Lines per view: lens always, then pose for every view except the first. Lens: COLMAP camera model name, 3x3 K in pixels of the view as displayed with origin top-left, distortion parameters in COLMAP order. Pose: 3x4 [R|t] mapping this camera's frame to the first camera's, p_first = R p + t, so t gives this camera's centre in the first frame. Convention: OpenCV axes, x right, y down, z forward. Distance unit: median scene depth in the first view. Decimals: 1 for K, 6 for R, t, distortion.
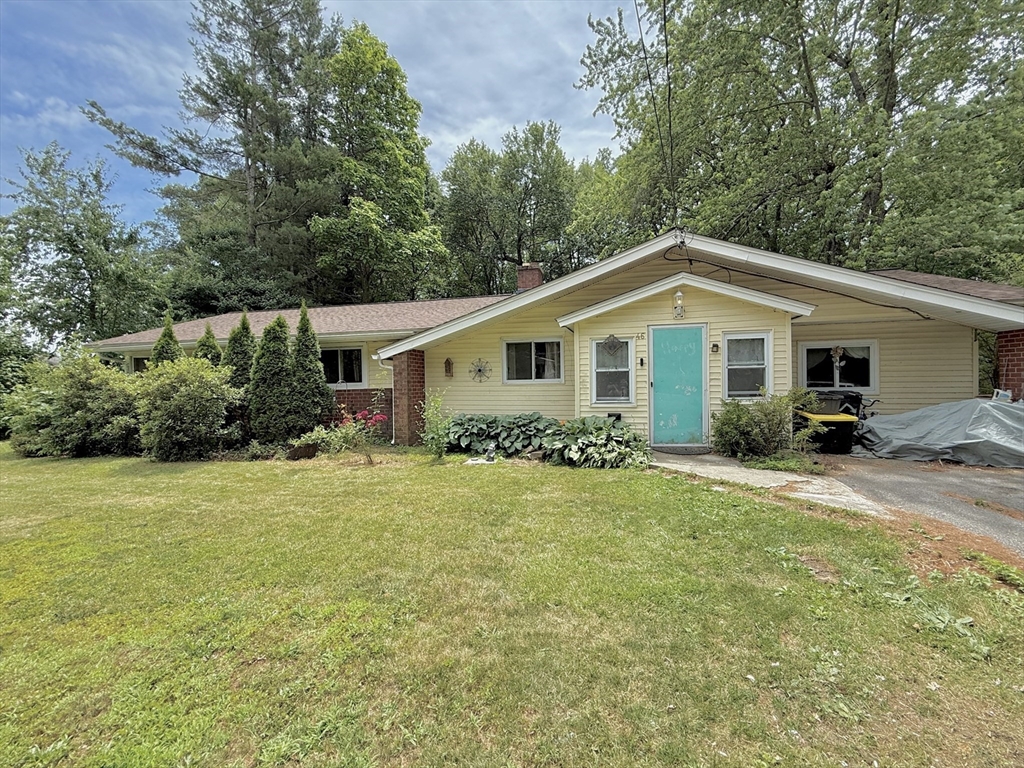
lens RADIAL K [[420.0, 0, 512.0], [0, 420.0, 384.0], [0, 0, 1]] dist [0.001029, -0.000049]
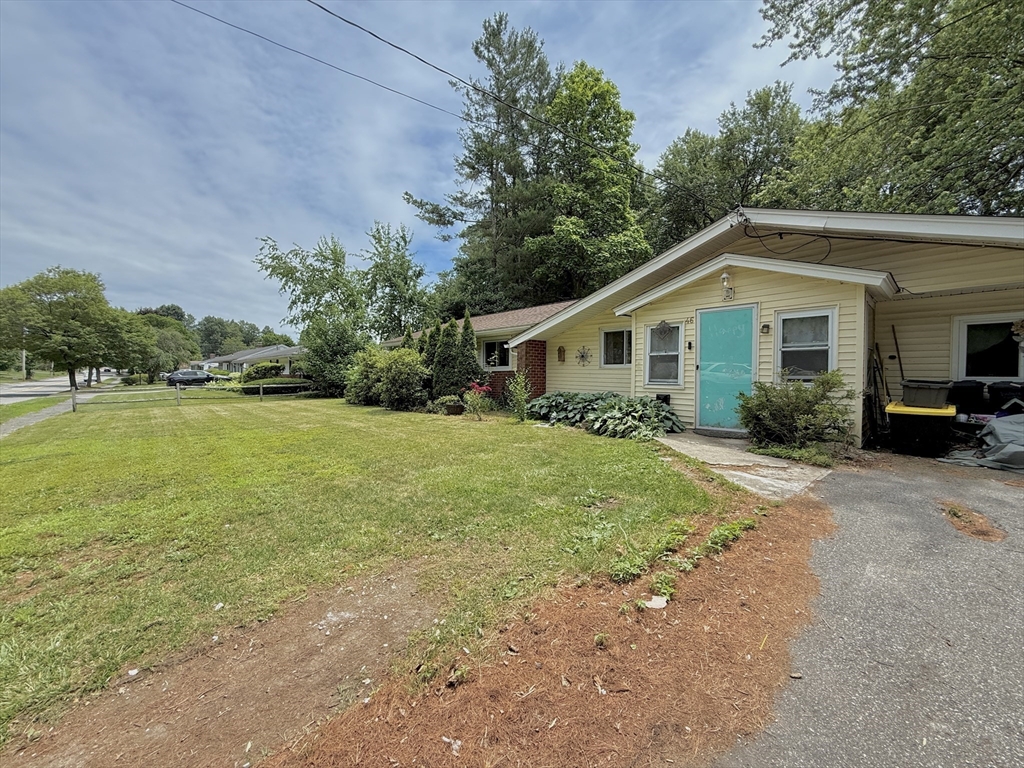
lens RADIAL K [[398.4, 0, 515.7], [0, 398.4, 380.2], [0, 0, 1]] dist [-0.001168, -0.000062]
pose [[0.827778, 0.030475, -0.560228, 0.403728], [-0.025268, 0.999536, 0.017037, 0.021256], [0.560487, 0.000053, 0.828163, -0.036507]]
